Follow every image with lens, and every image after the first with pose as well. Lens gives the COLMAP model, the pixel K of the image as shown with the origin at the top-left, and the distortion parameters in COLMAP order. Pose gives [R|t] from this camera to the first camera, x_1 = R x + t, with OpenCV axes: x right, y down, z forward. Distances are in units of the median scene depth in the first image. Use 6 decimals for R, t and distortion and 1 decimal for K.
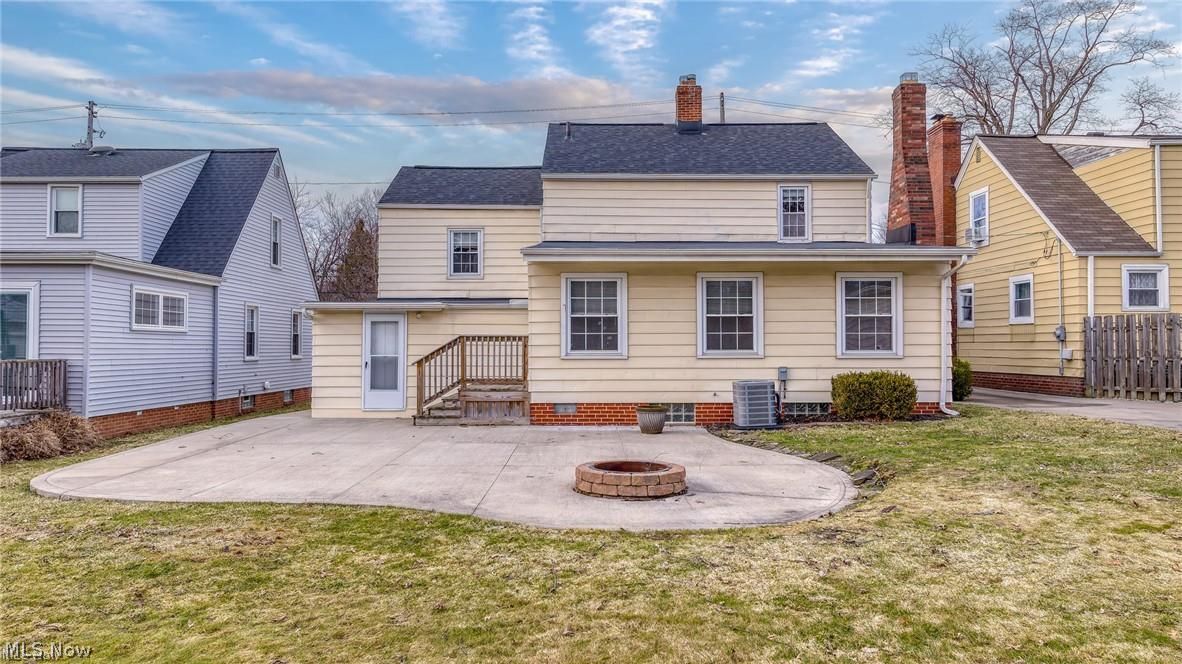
lens RADIAL K [[840.7, 0, 587.9], [0, 840.7, 331.8], [0, 0, 1]] dist [-0.001074, -0.001768]
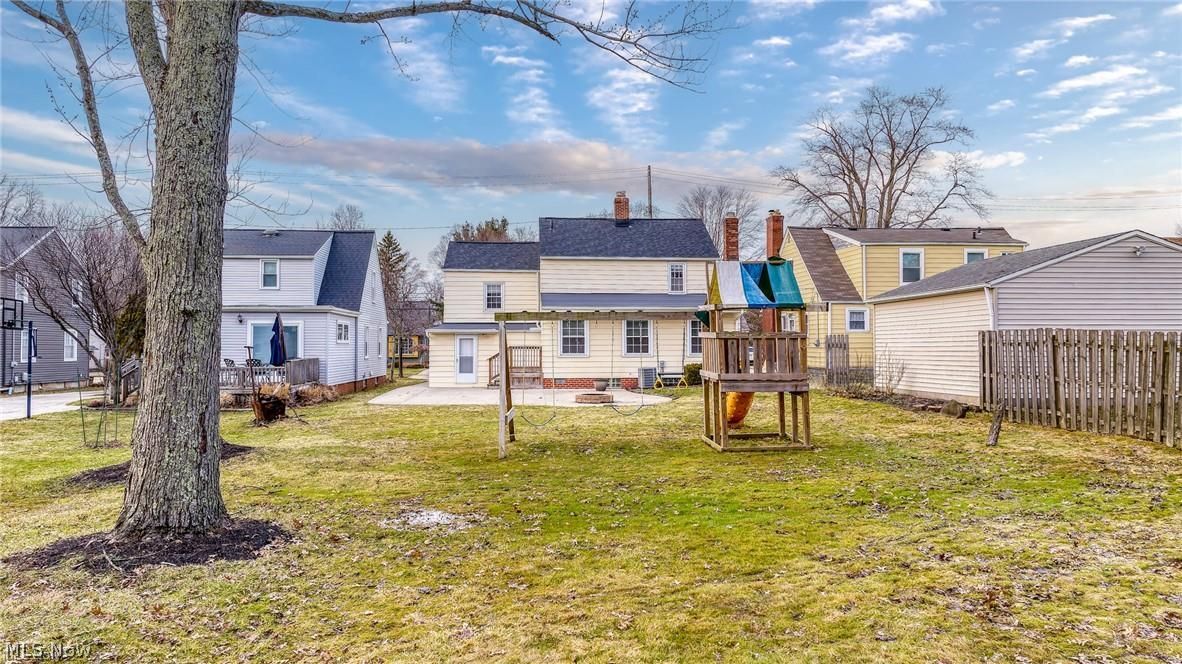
lens RADIAL K [[840.7, 0, 591.5], [0, 840.7, 332.4], [0, 0, 1]] dist [-0.001074, -0.001768]
pose [[0.997576, 0.000569, 0.069588, -0.071650], [-0.000721, 0.999997, 0.002152, -0.026442], [-0.069587, -0.002197, 0.997573, -0.838879]]
